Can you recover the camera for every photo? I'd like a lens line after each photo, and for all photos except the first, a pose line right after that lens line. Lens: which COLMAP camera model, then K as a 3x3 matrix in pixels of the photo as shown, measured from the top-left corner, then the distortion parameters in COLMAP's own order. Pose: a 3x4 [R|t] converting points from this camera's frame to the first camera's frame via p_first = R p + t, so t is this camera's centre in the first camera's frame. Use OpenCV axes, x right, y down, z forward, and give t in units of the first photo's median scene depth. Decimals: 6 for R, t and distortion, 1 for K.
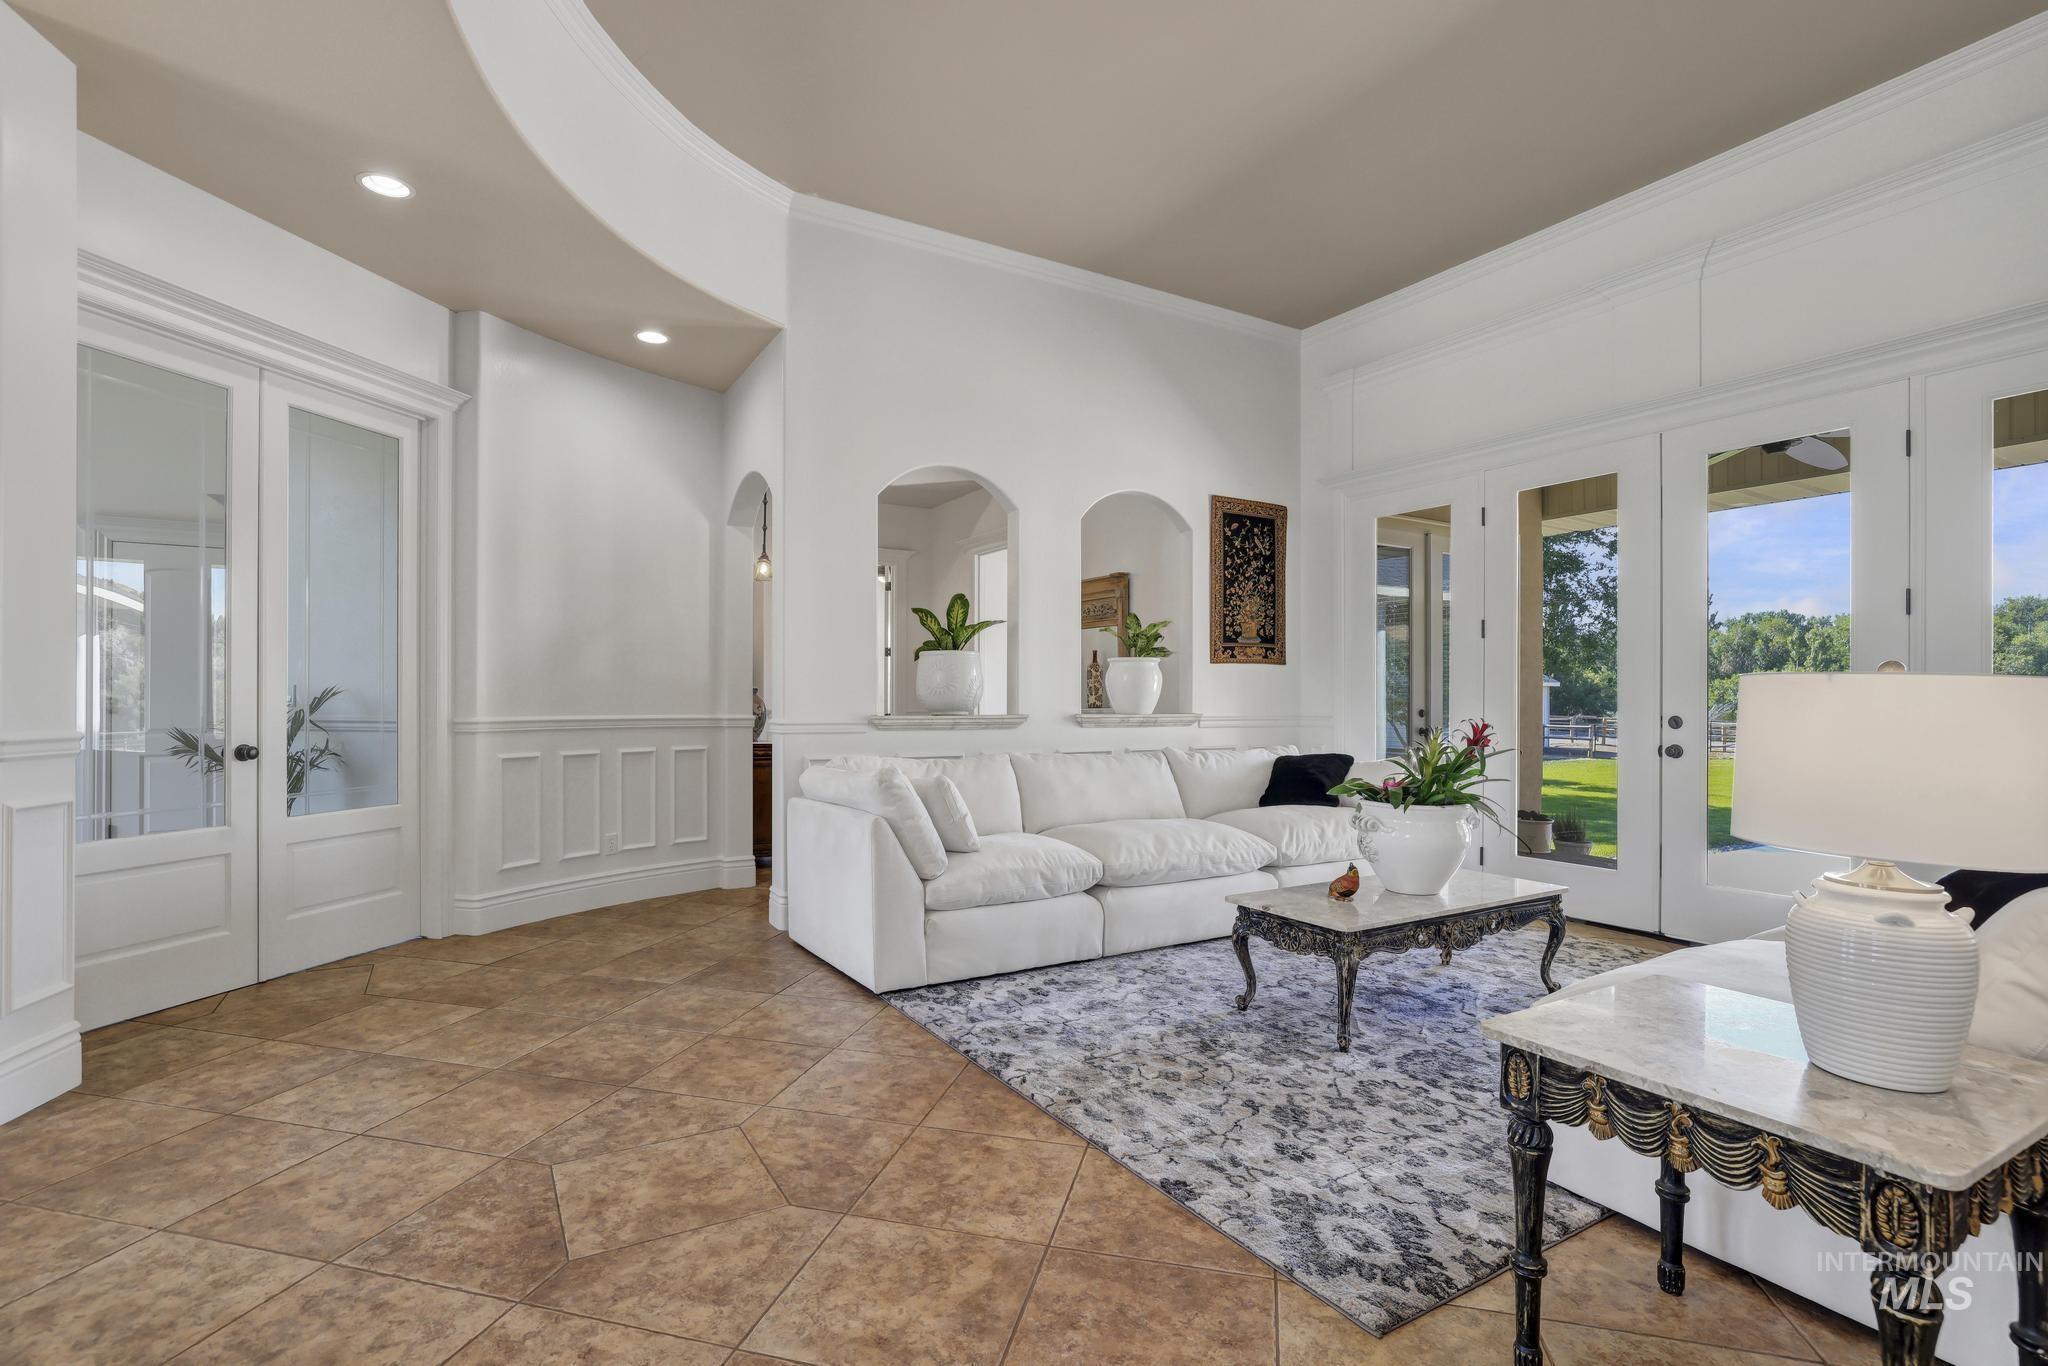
lens RADIAL K [[972.0, 0, 1025.3], [0, 972.0, 695.1], [0, 0, 1]] dist [-0.015128, 0.000737]
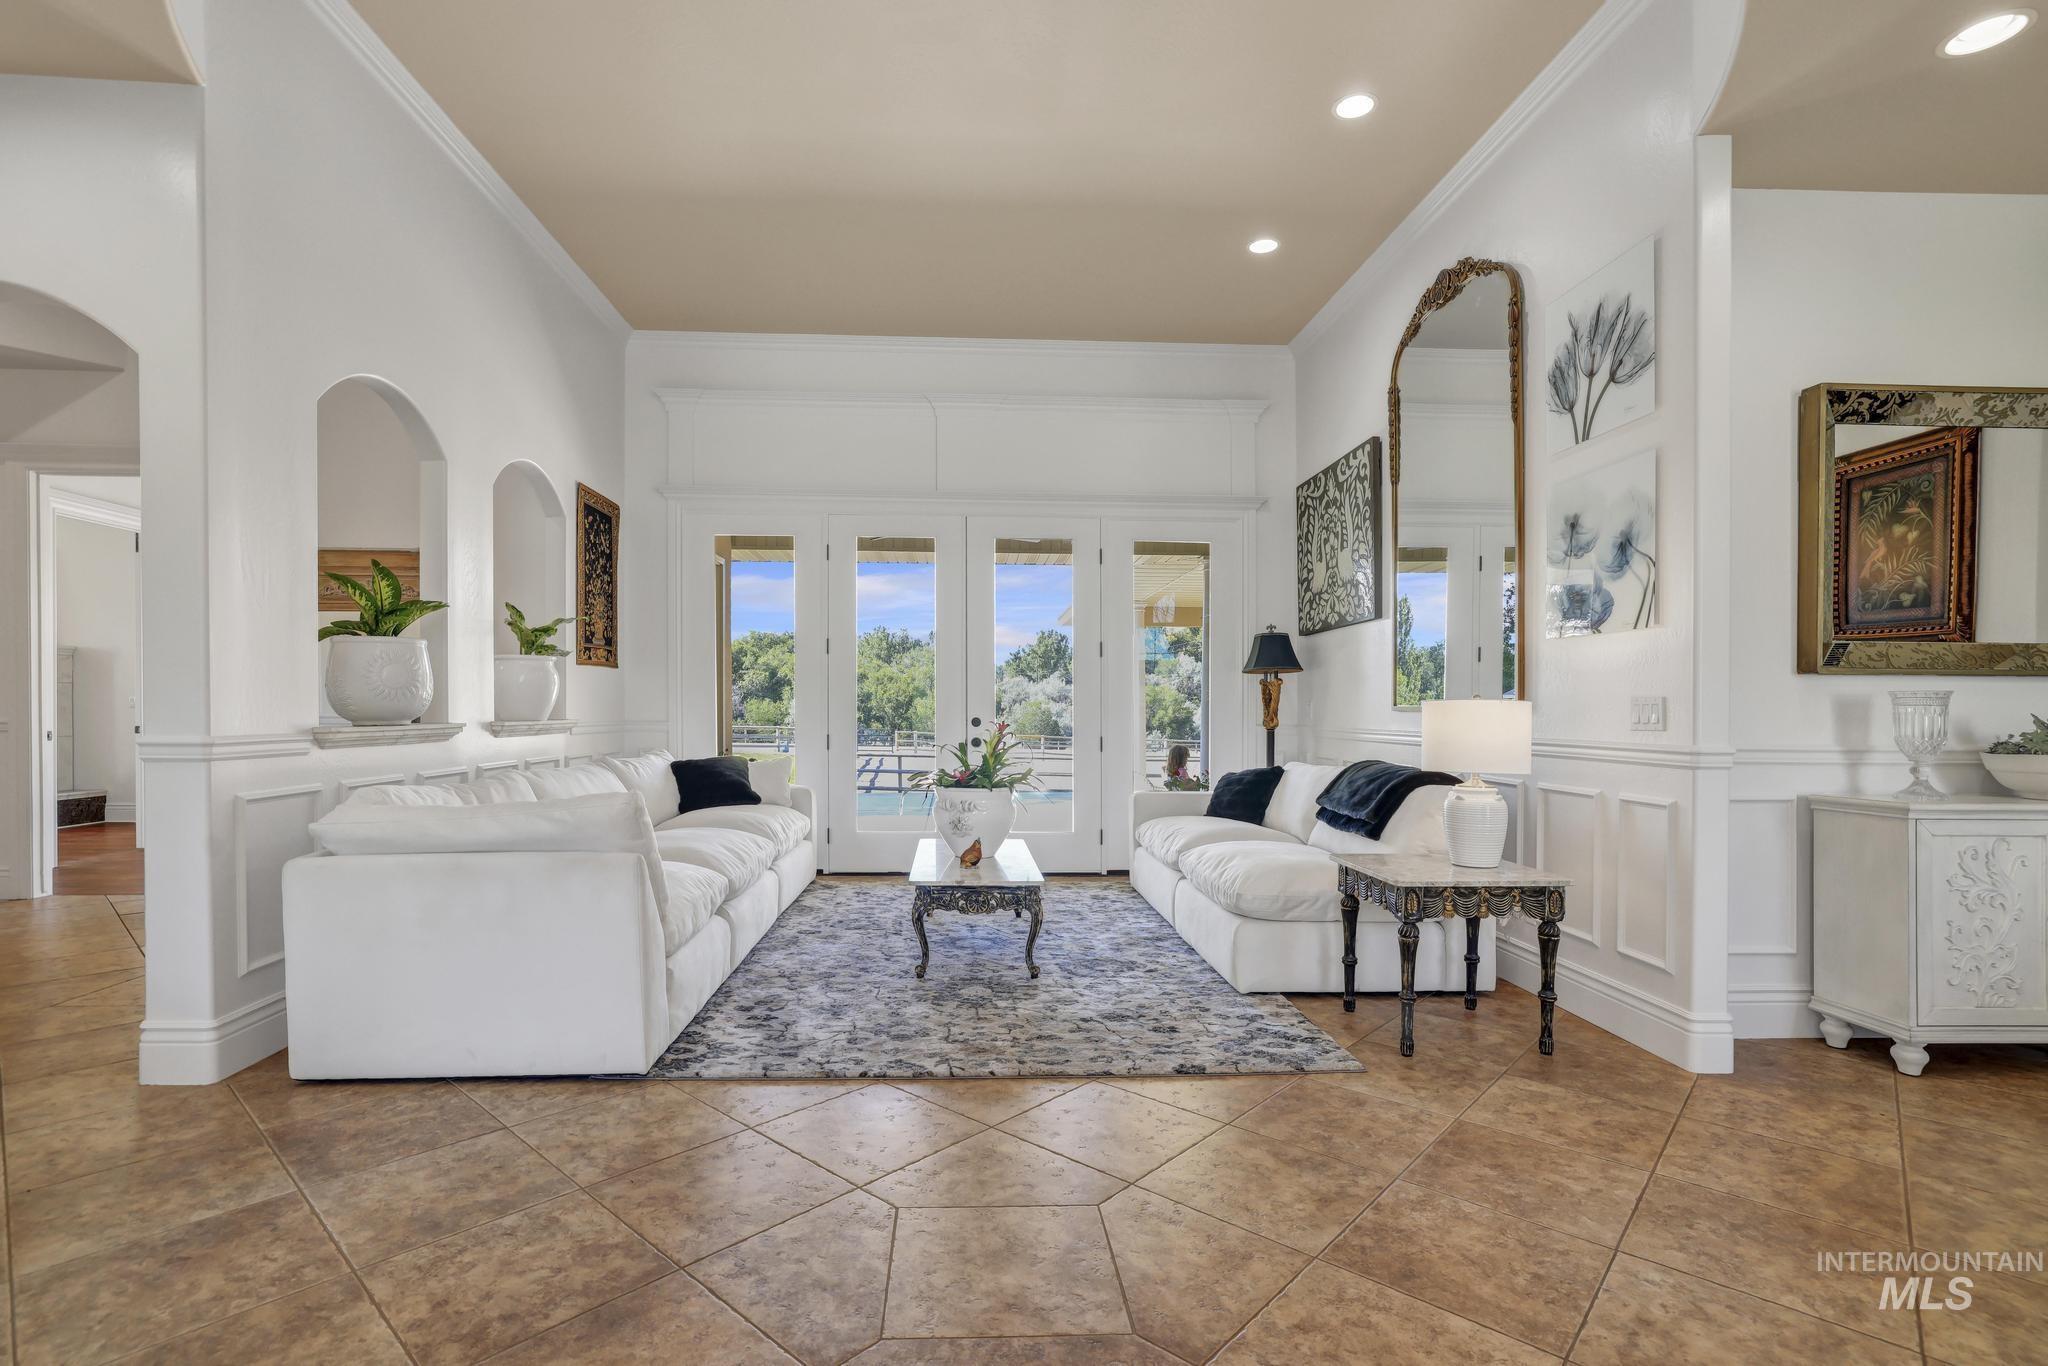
lens RADIAL K [[972.0, 0, 1011.2], [0, 972.0, 681.9], [0, 0, 1]] dist [-0.015128, 0.000737]
pose [[0.465846, 0.024234, 0.884534, -0.670202], [-0.009030, 0.999703, -0.022634, 0.000576], [-0.884820, 0.002556, 0.465927, 0.333175]]
